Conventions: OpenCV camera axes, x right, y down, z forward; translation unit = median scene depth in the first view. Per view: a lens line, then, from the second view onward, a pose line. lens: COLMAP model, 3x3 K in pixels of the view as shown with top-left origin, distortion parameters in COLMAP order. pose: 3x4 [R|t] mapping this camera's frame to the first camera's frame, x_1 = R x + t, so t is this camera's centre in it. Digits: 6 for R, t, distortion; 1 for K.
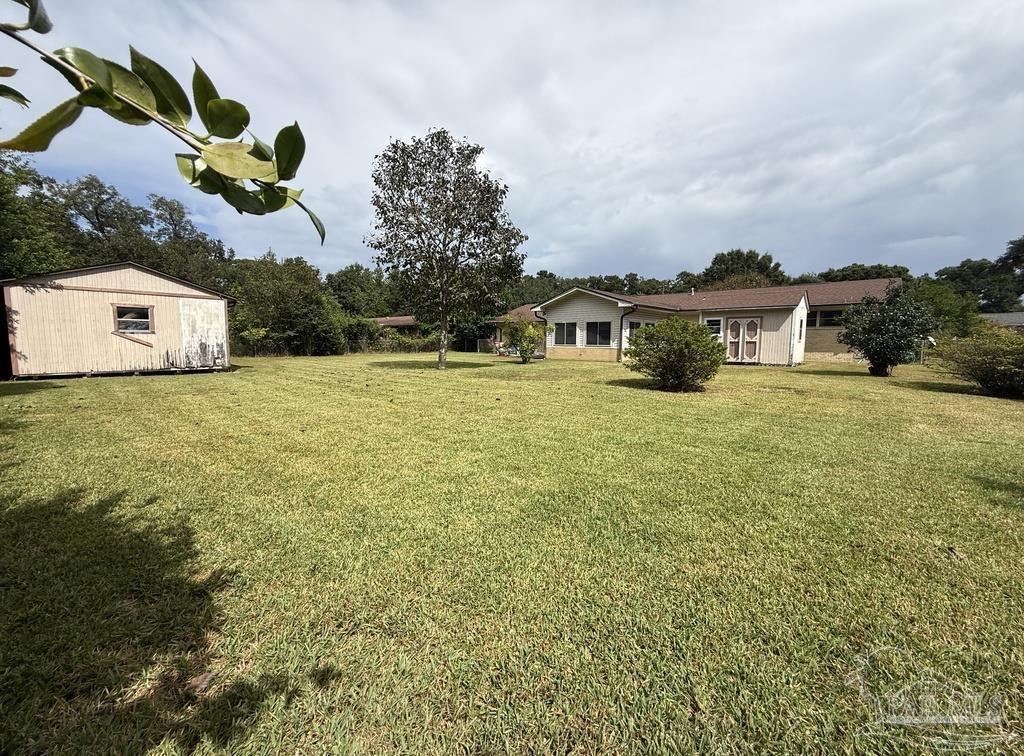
lens RADIAL K [[408.5, 0, 510.9], [0, 408.5, 379.9], [0, 0, 1]] dist [0.001578, -0.000385]
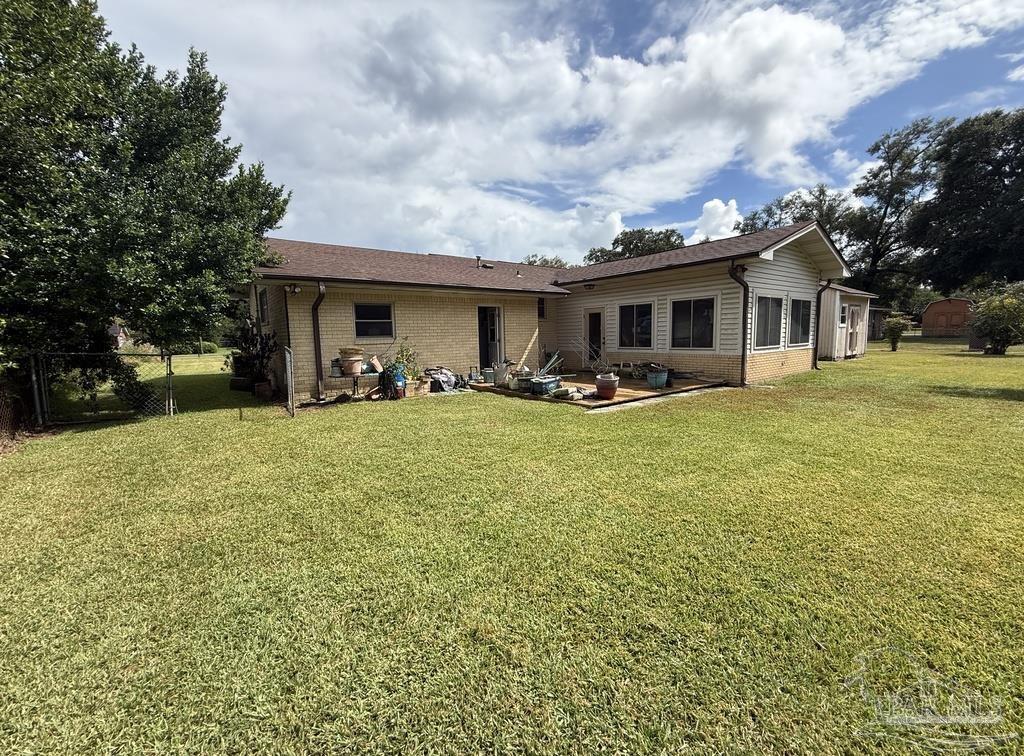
lens RADIAL K [[408.5, 0, 510.9], [0, 408.5, 379.9], [0, 0, 1]] dist [0.001578, -0.000385]
pose [[0.207878, -0.106391, 0.972352, -0.395334], [0.125048, 0.988801, 0.081457, -0.128566], [-0.970129, 0.104658, 0.218854, 1.259290]]
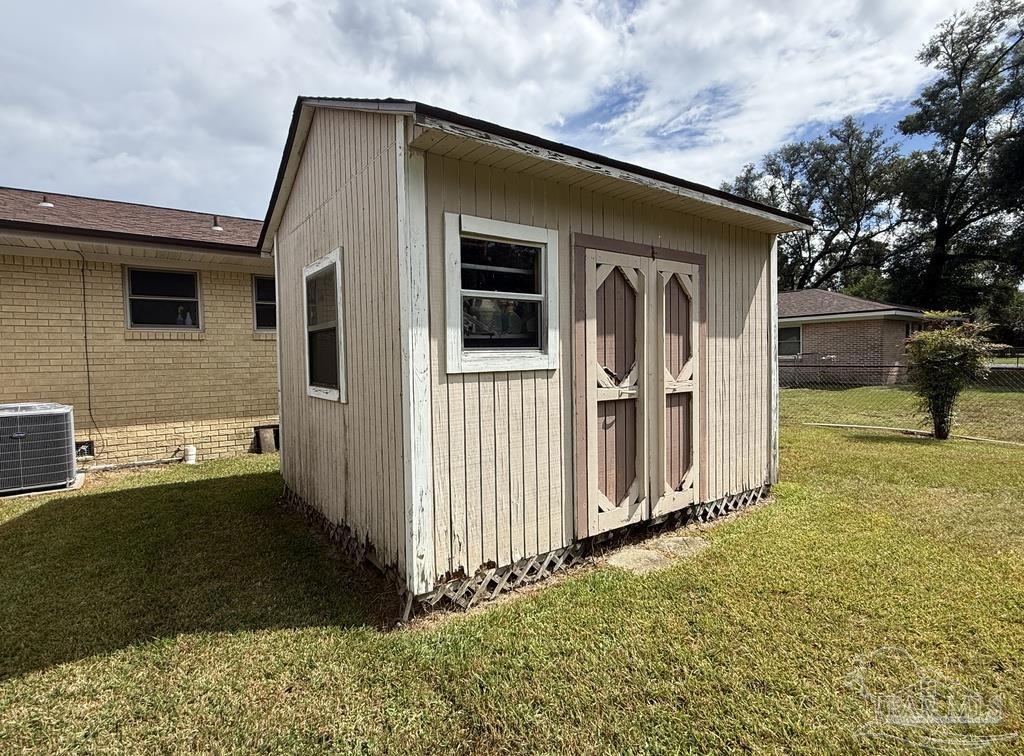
lens RADIAL K [[520.6, 0, 512.9], [0, 520.6, 374.6], [0, 0, 1]] dist [0.009859, -0.000408]
pose [[0.200779, -0.034042, 0.979045, 0.283807], [0.117053, 0.993070, 0.010525, -0.090077], [-0.972618, 0.112486, 0.203372, 0.818490]]
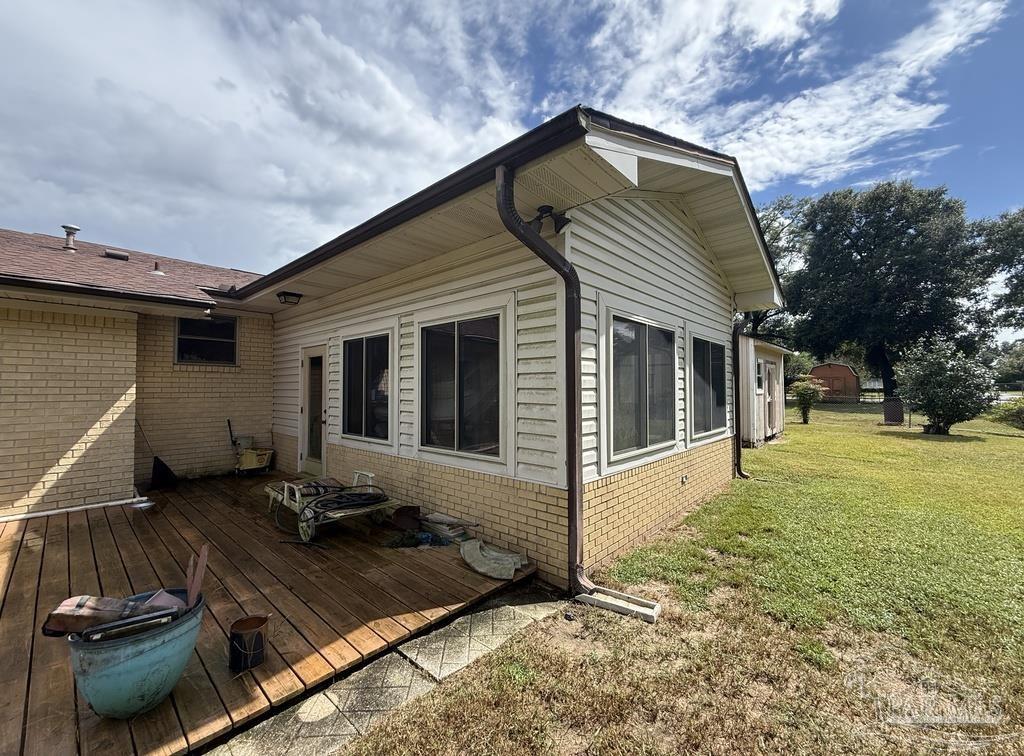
lens RADIAL K [[408.5, 0, 510.9], [0, 408.5, 379.9], [0, 0, 1]] dist [0.001578, -0.000385]
pose [[0.013312, 0.027373, 0.999537, -0.051071], [0.108294, 0.993706, -0.028655, -0.122985], [-0.994030, 0.108625, 0.010264, 1.124568]]
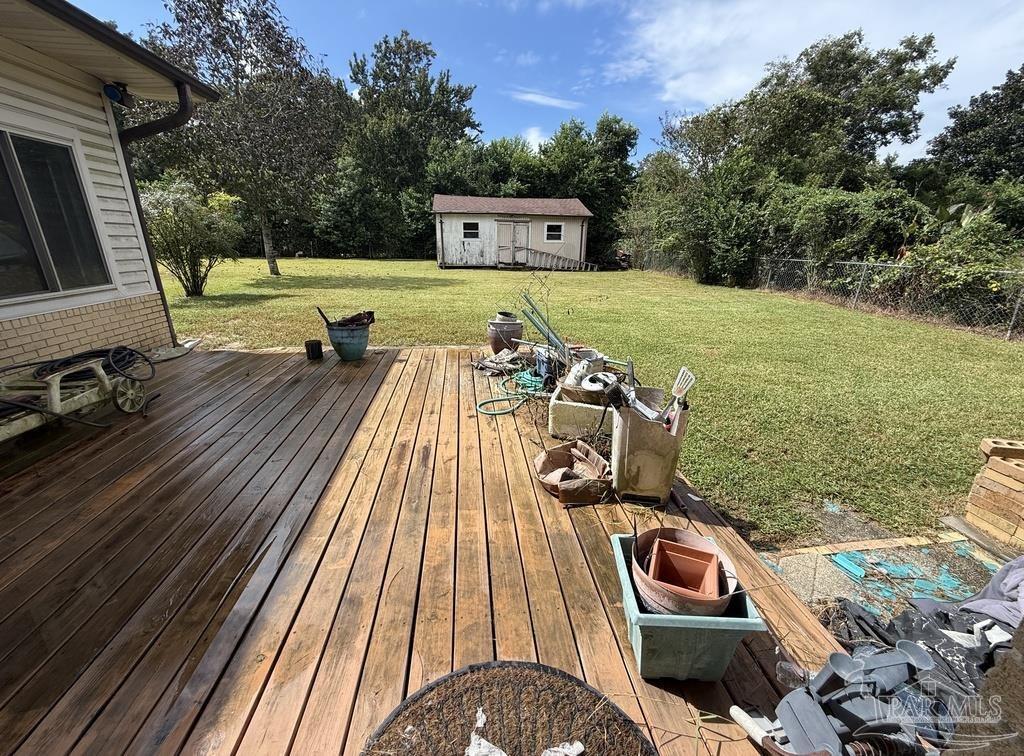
lens RADIAL K [[408.5, 0, 510.9], [0, 408.5, 379.9], [0, 0, 1]] dist [0.001578, -0.000385]
pose [[-0.666470, 0.240994, -0.705506, 0.131684], [-0.091199, 0.912852, 0.397974, -0.149830], [0.739932, 0.329580, -0.586411, 1.398219]]
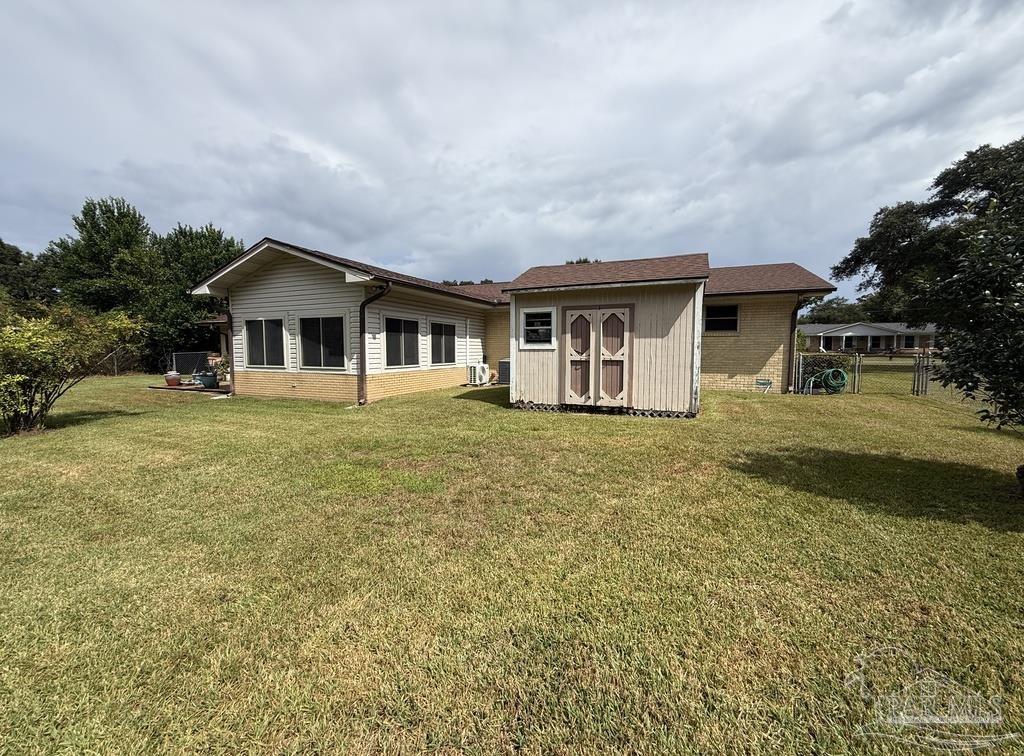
lens RADIAL K [[408.5, 0, 510.9], [0, 408.5, 379.9], [0, 0, 1]] dist [0.001578, -0.000385]
pose [[0.947555, -0.026698, 0.318475, 0.270931], [0.034310, 0.999243, -0.018314, -0.054578], [-0.317745, 0.028281, 0.947754, 0.489487]]
